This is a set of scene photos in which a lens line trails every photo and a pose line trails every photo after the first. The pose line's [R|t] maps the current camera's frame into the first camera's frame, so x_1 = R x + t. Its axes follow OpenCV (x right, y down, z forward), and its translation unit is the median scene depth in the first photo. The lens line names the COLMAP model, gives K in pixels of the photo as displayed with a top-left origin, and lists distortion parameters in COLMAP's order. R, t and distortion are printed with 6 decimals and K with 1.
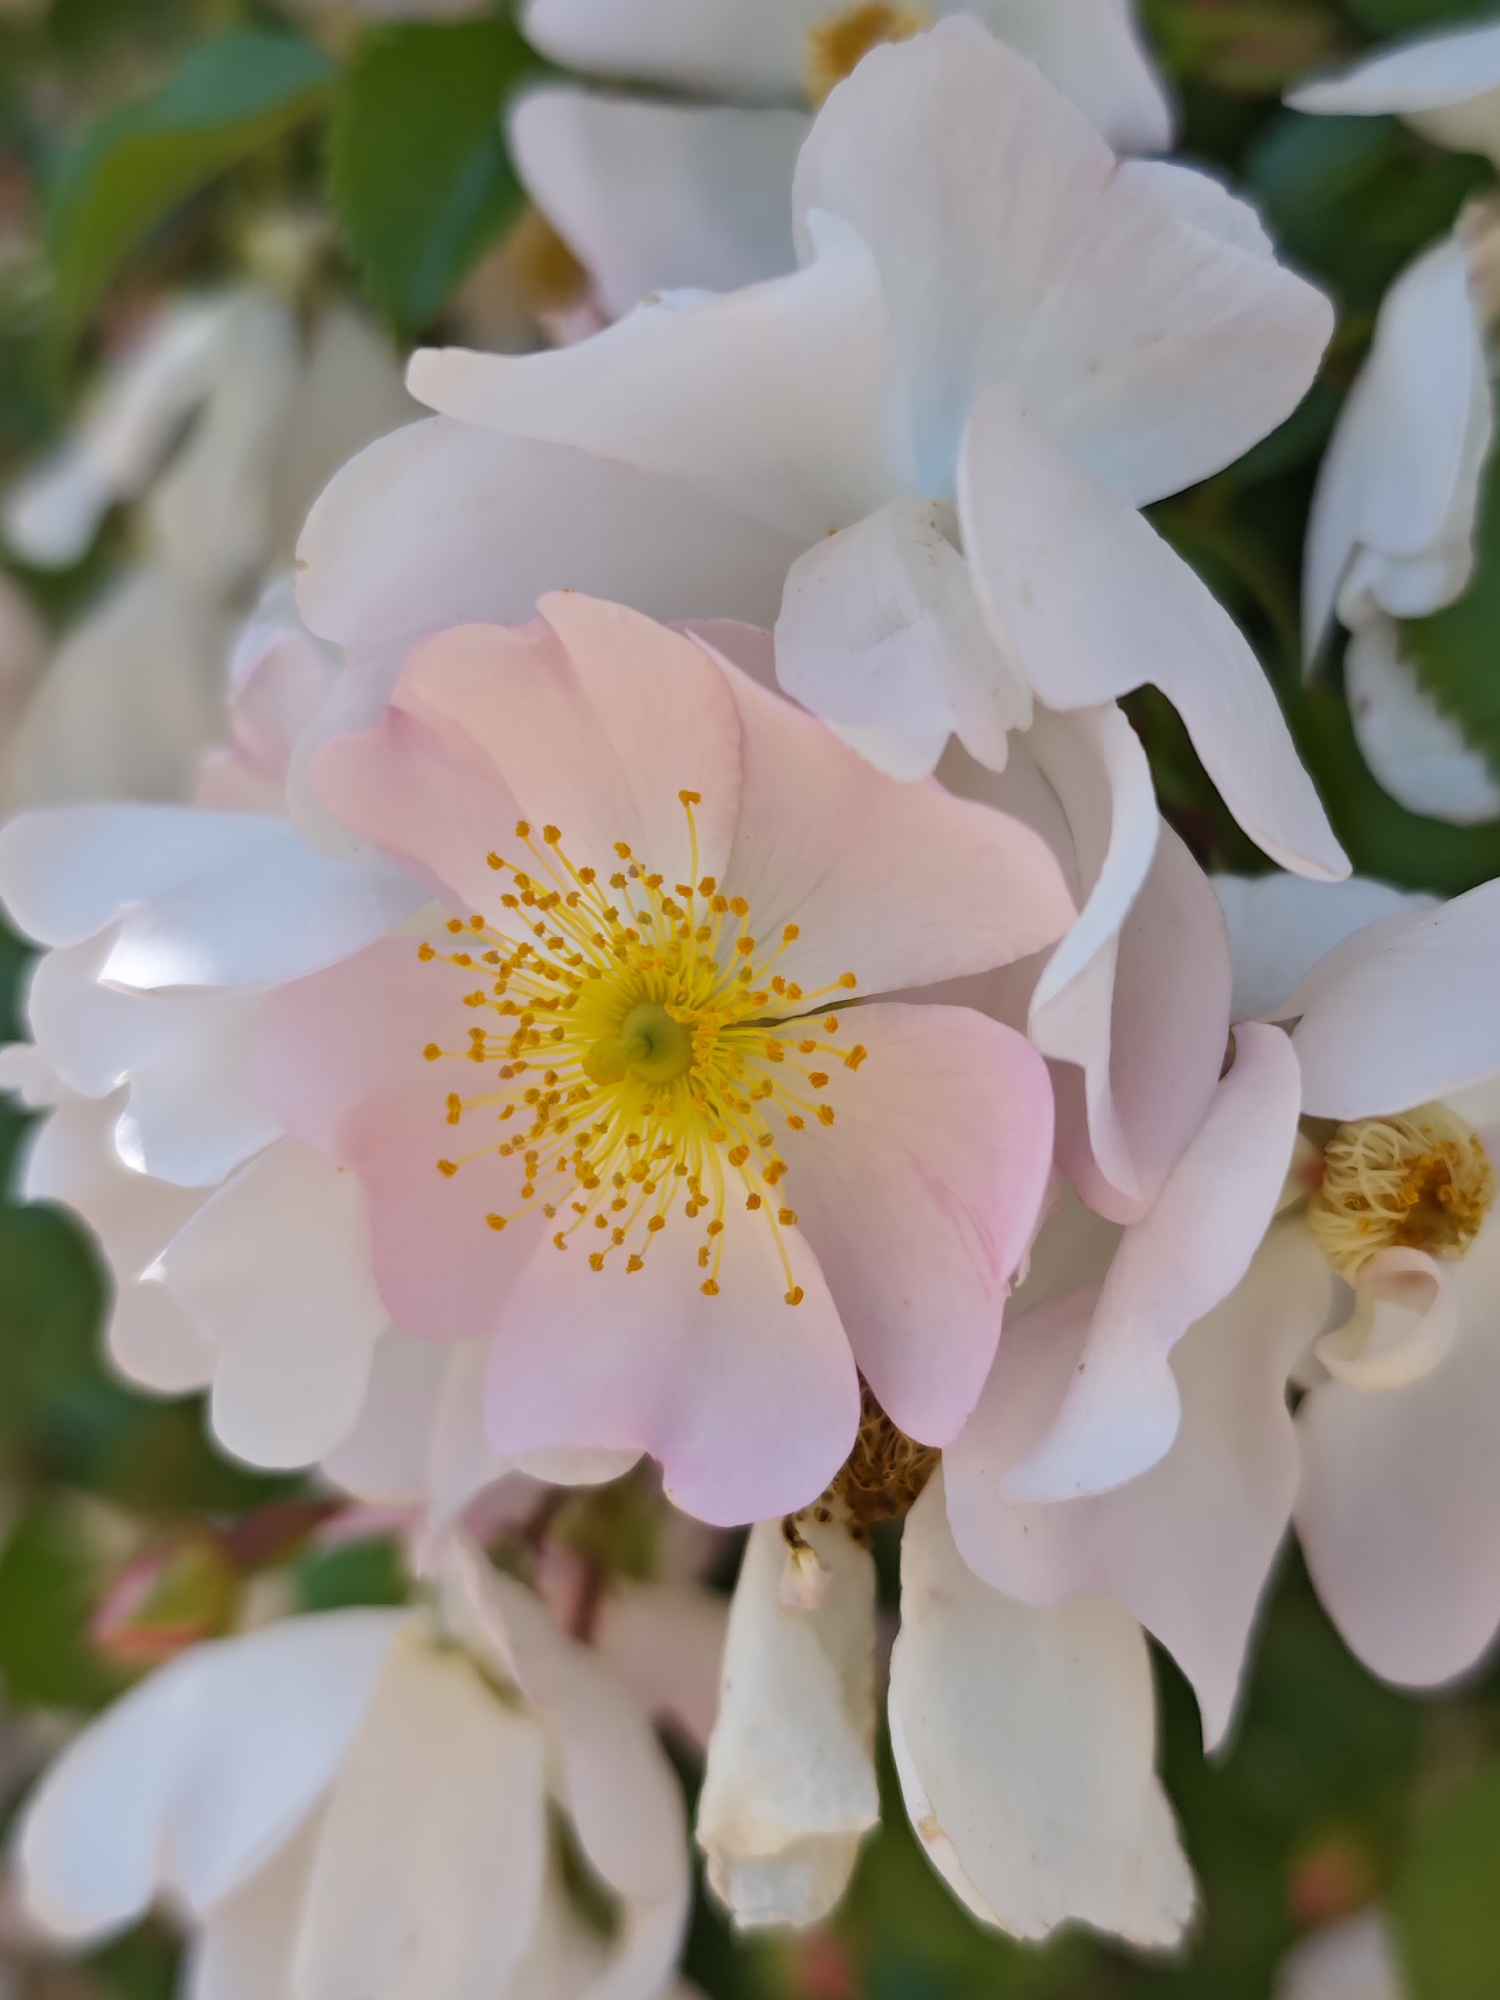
lens RADIAL K [[2646.2, 0, 754.4], [0, 2646.2, 1006.5], [0, 0, 1]] dist [-0.084253, 0.000000]
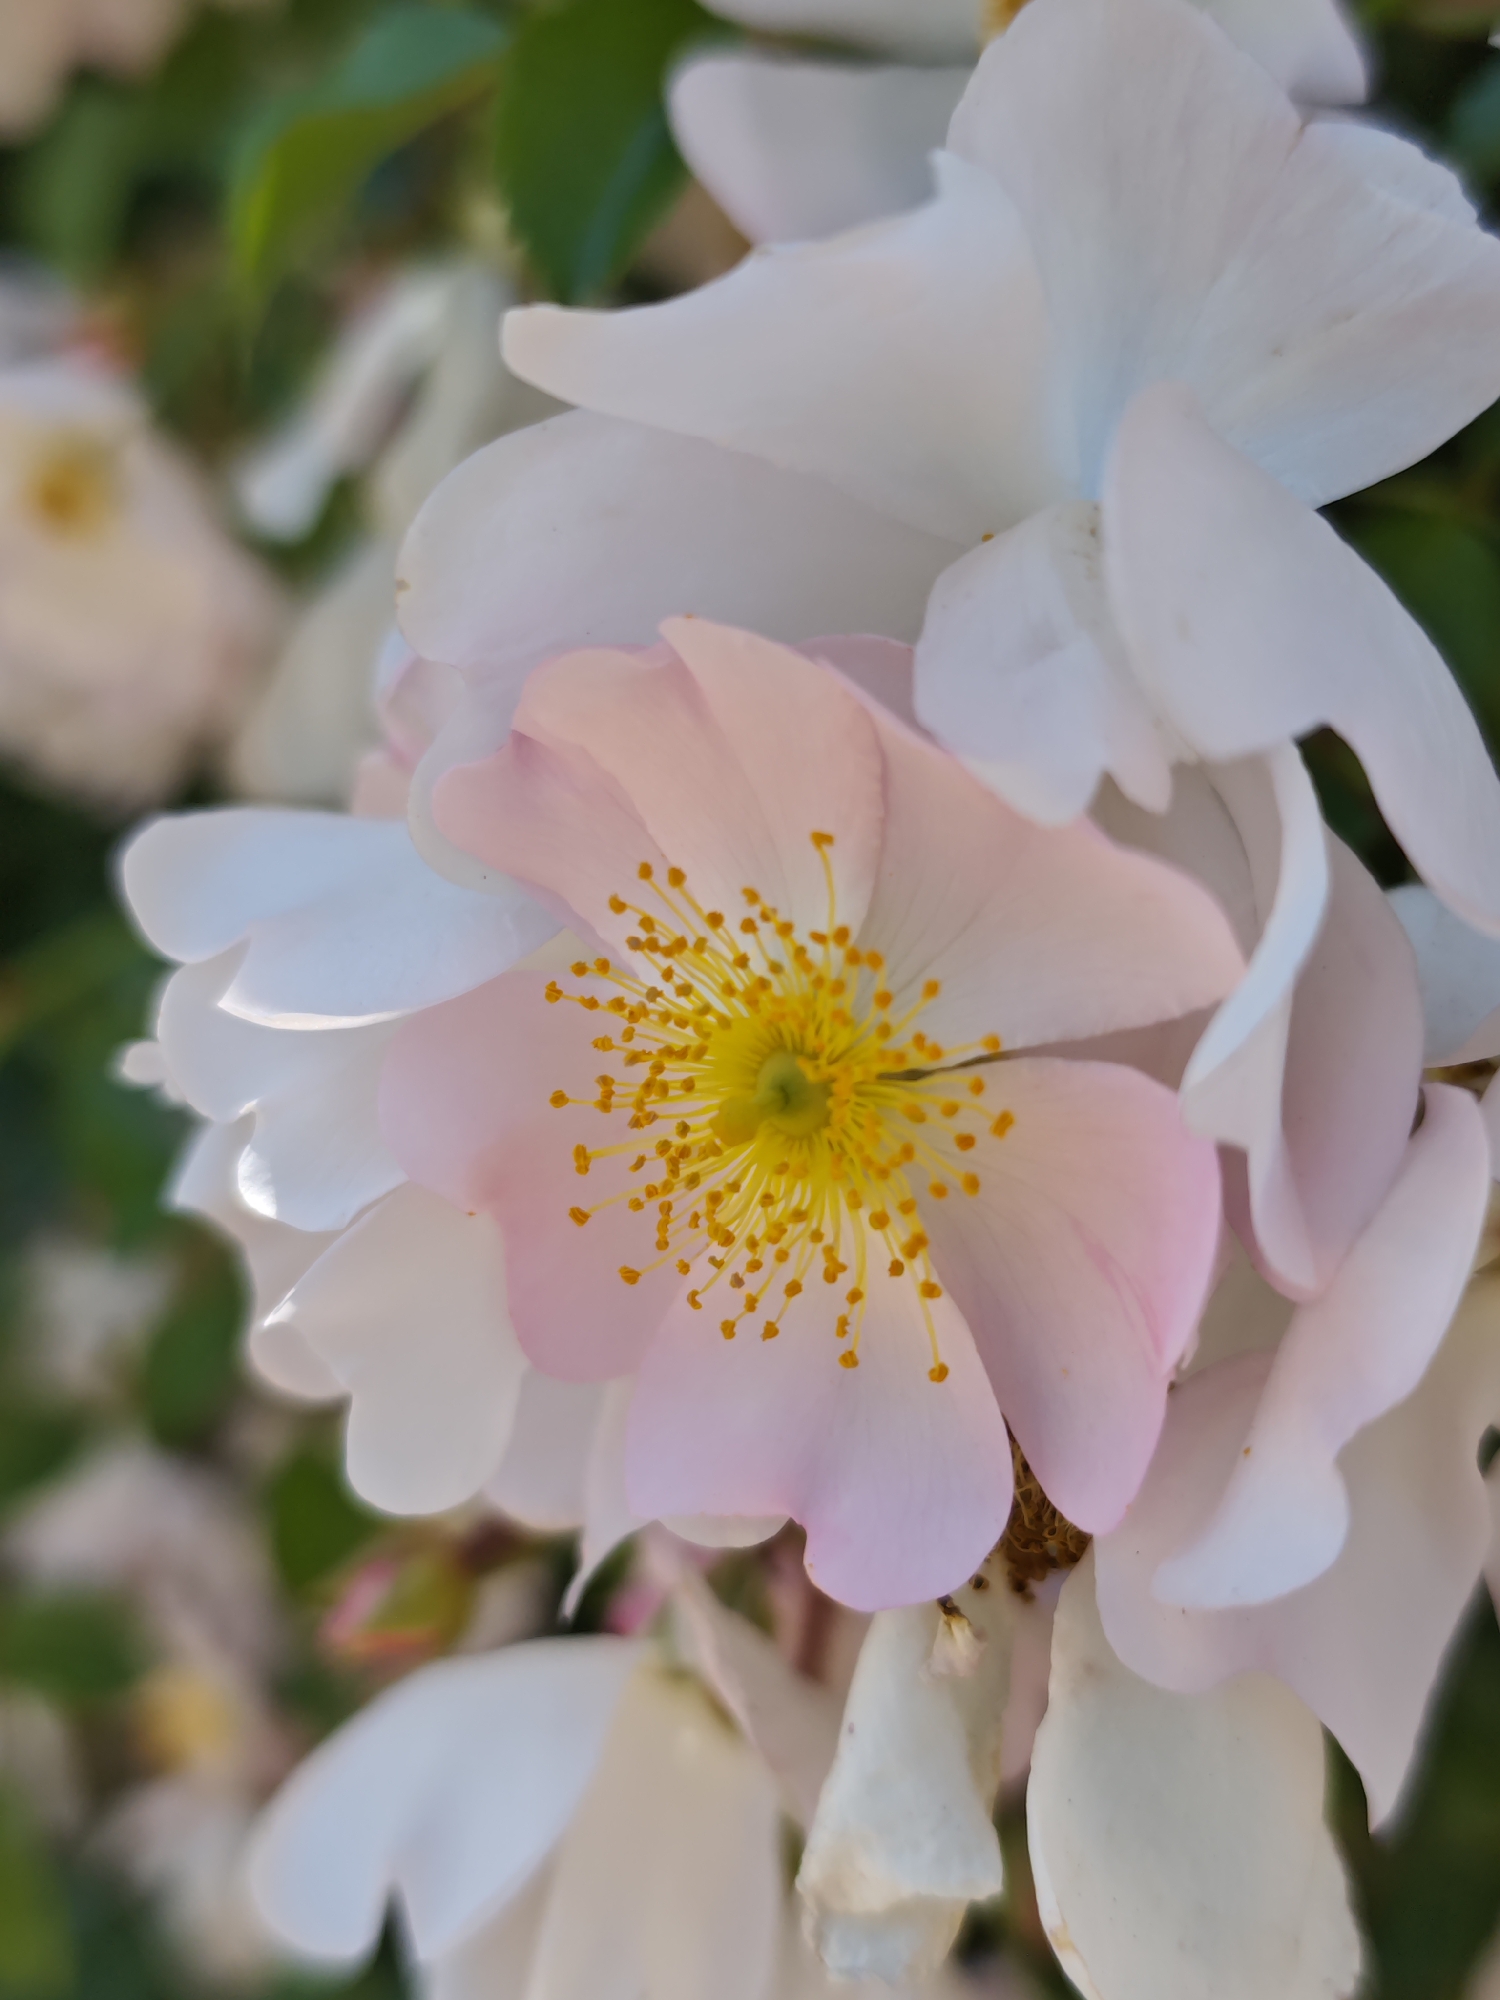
lens RADIAL K [[2433.1, 0, 745.1], [0, 2433.1, 991.7], [0, 0, 1]] dist [-0.072270, 0.000000]
pose [[0.994778, 0.003527, -0.102000, 0.033320], [0.000118, 0.999362, 0.035709, -0.053361], [0.102061, -0.035534, 0.994143, 0.148709]]
